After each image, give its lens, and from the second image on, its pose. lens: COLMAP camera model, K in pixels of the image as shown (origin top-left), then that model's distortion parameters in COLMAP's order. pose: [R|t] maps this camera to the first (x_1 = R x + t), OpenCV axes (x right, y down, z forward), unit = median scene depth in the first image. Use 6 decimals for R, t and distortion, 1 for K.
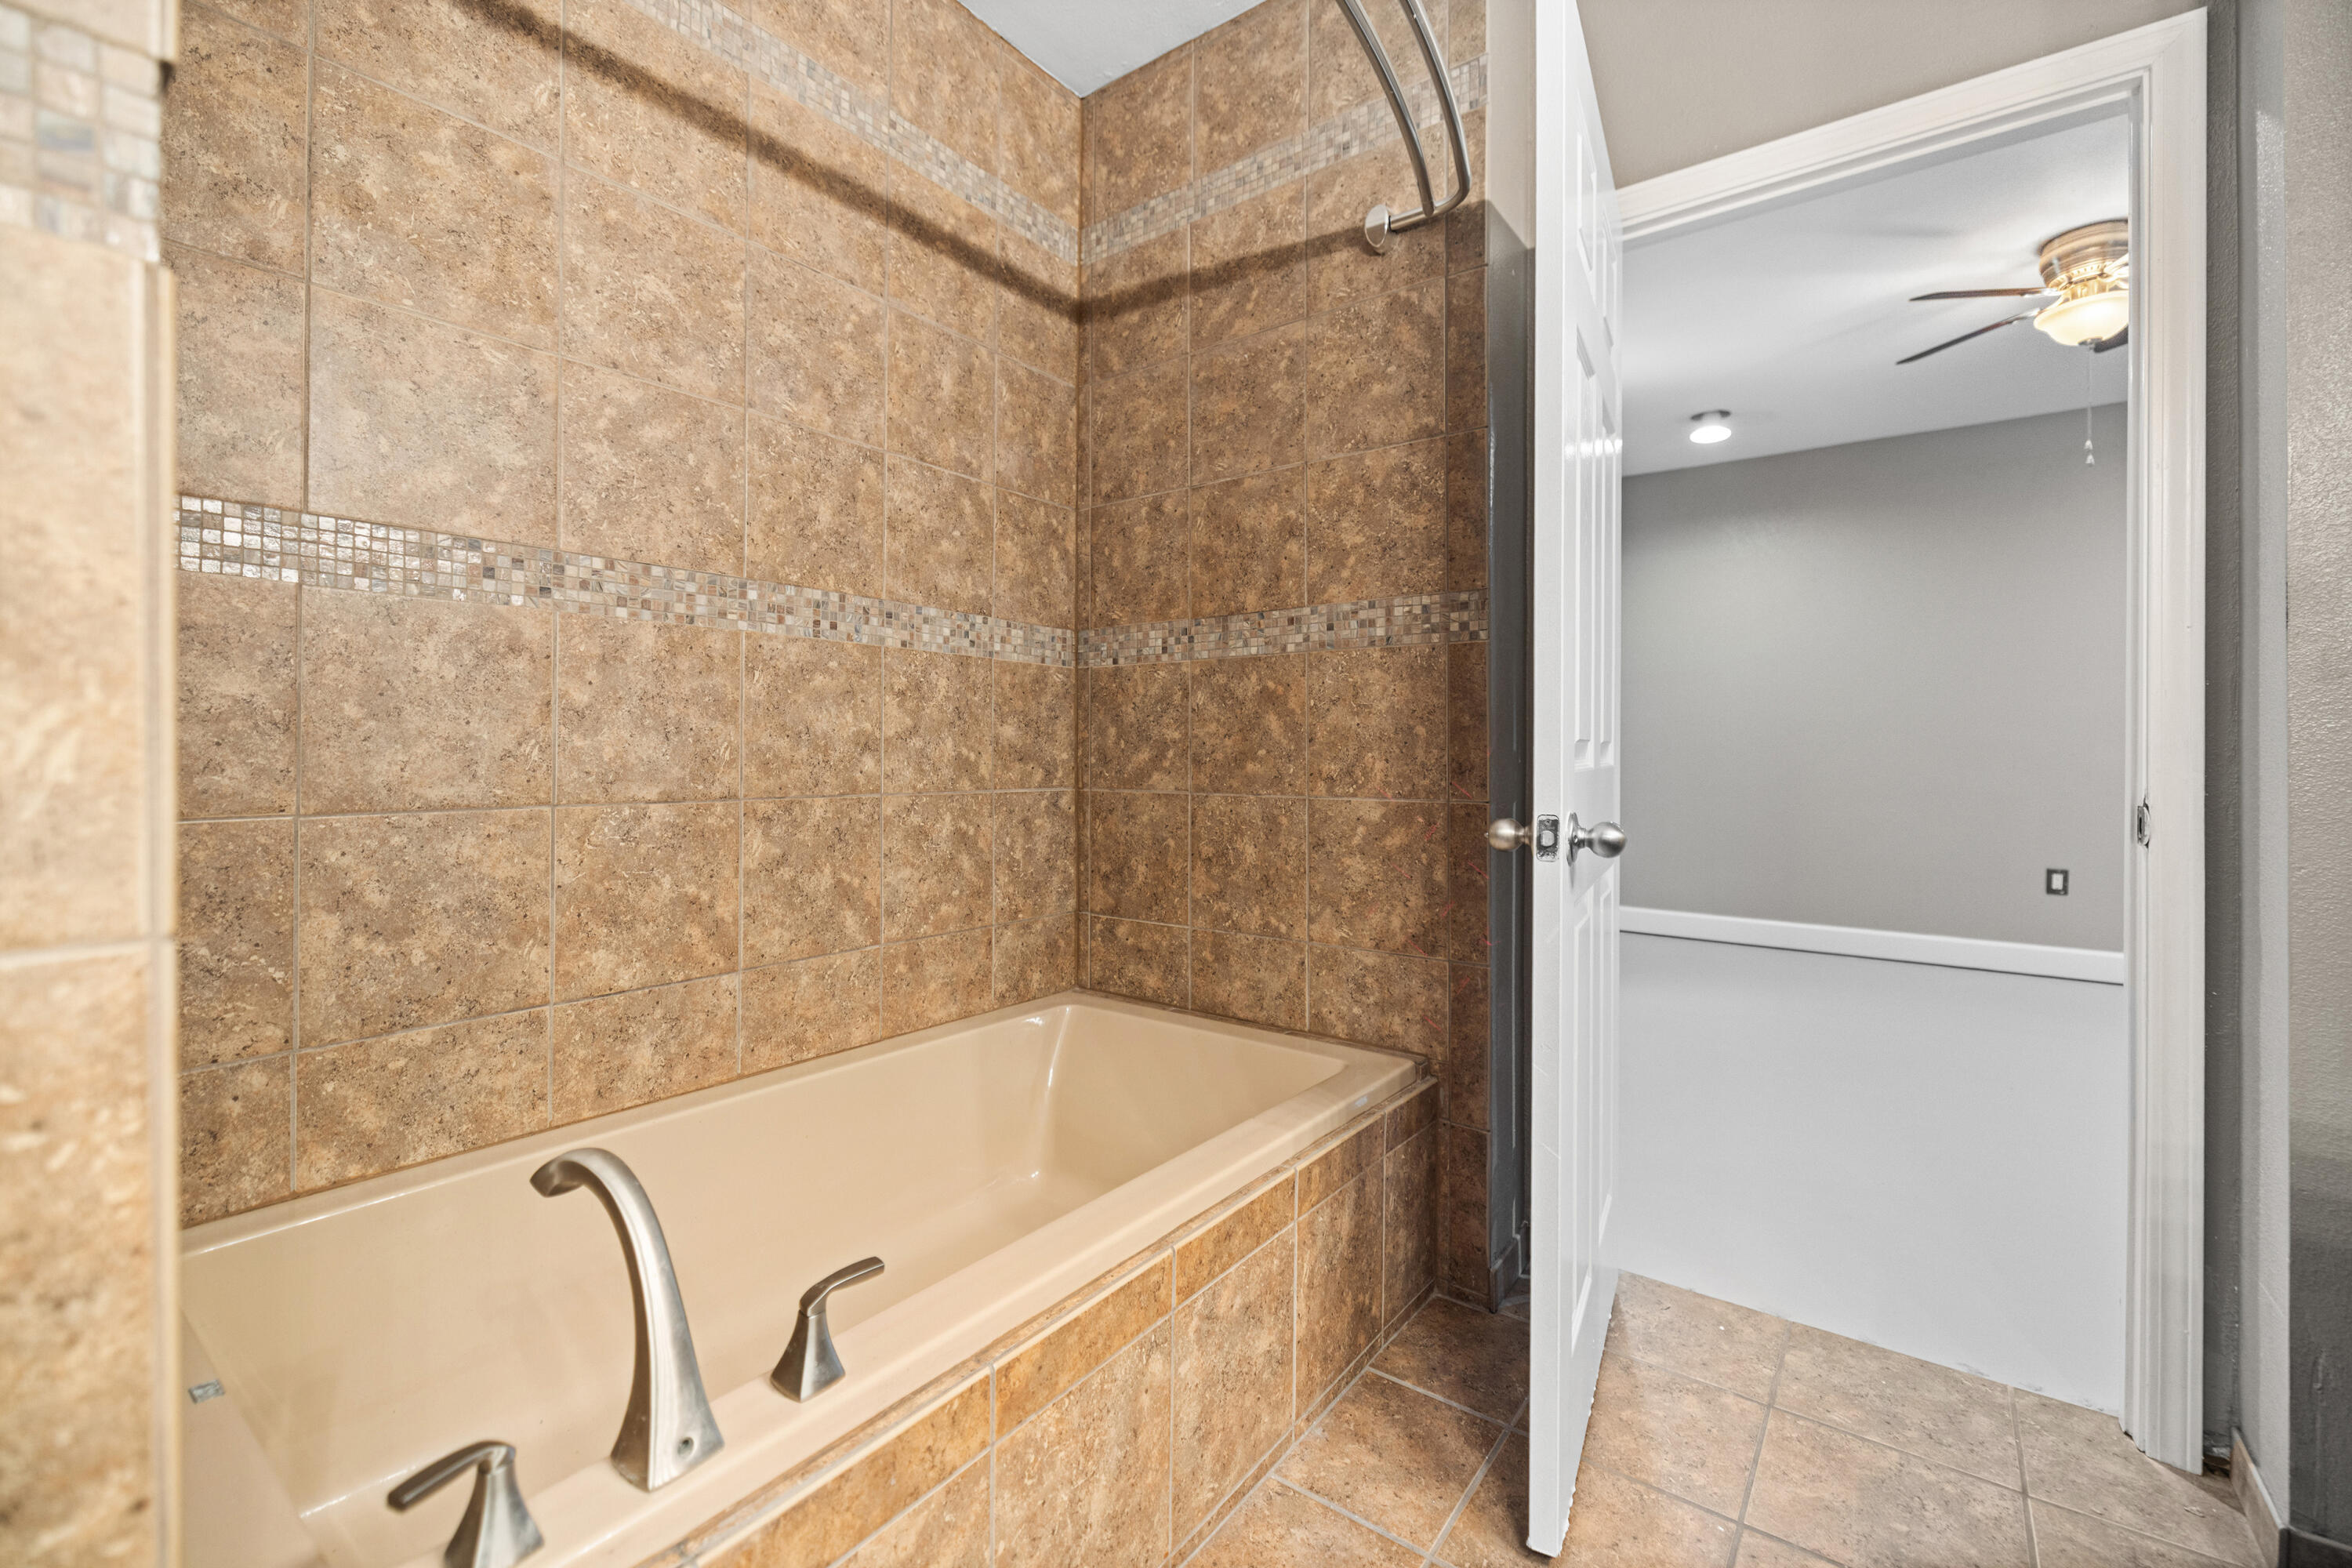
lens RADIAL K [[996.7, 0, 1175.8], [0, 996.7, 741.1], [0, 0, 1]] dist [0.000466, -0.000231]
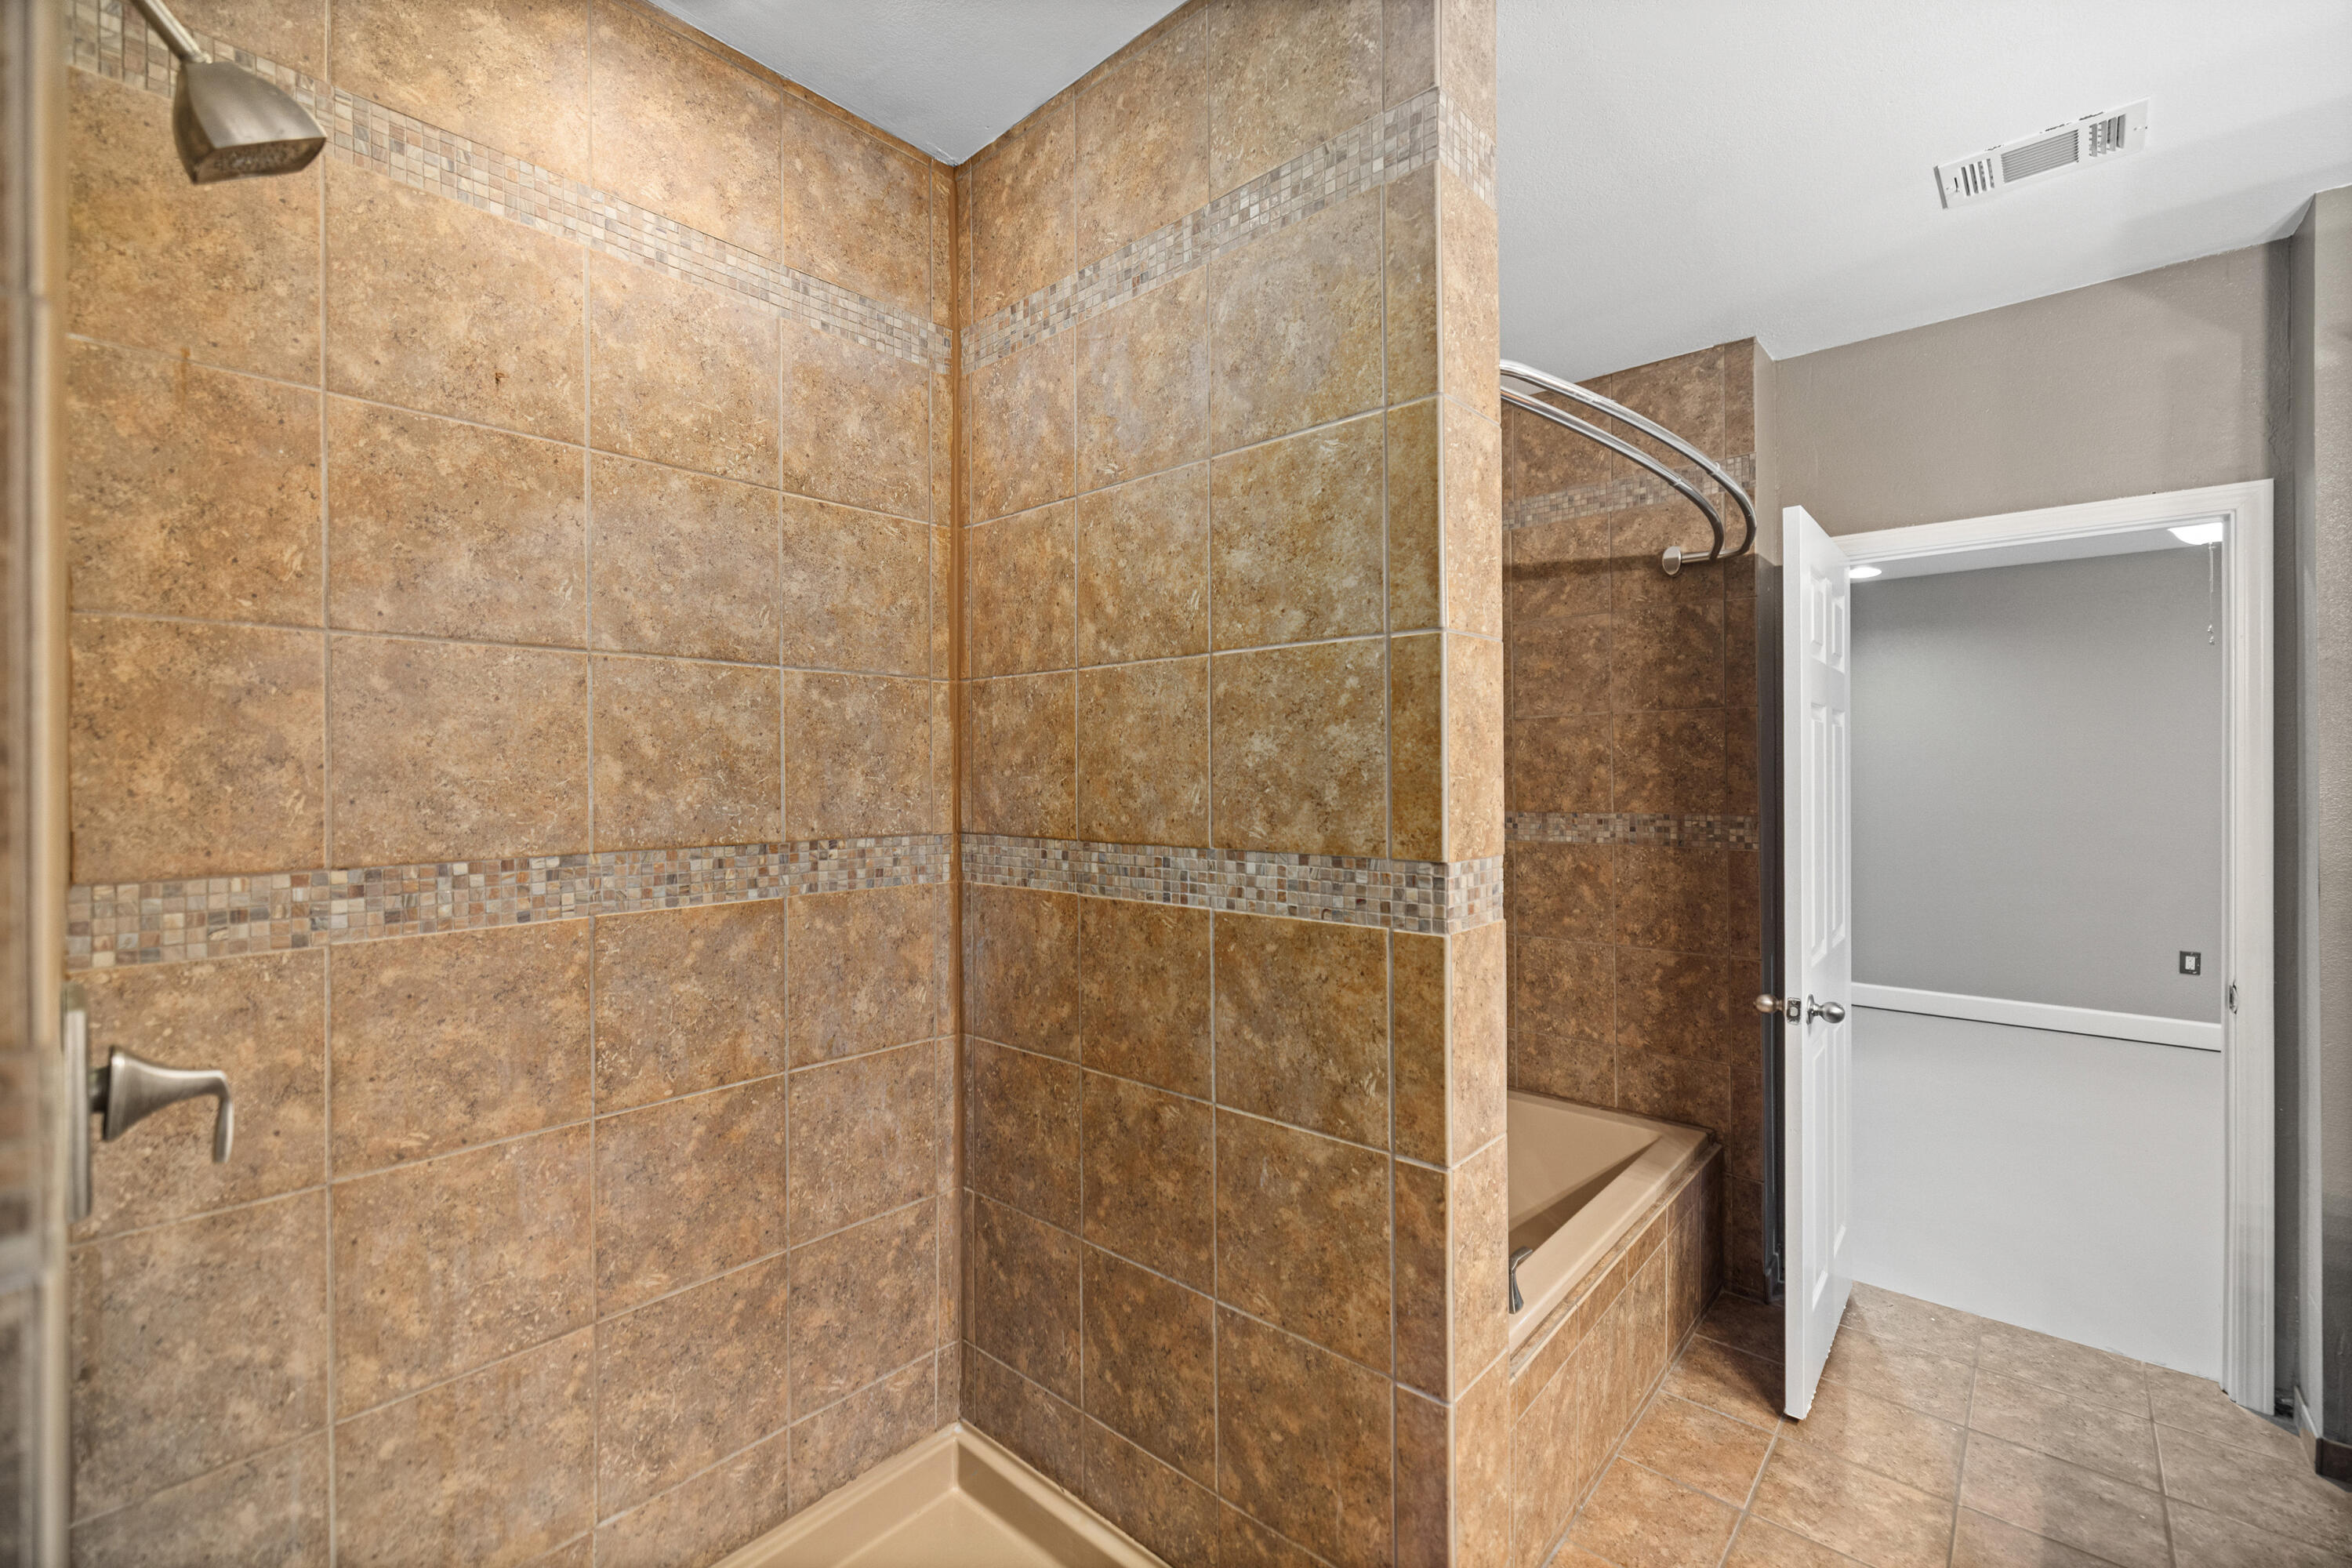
lens RADIAL K [[994.8, 0, 1161.8], [0, 994.8, 767.2], [0, 0, 1]] dist [0.000536, -0.000118]
pose [[0.996440, -0.009005, -0.083825, -0.414178], [0.009349, 0.999949, 0.003718, -0.221643], [0.083787, -0.004488, 0.996474, -0.506447]]
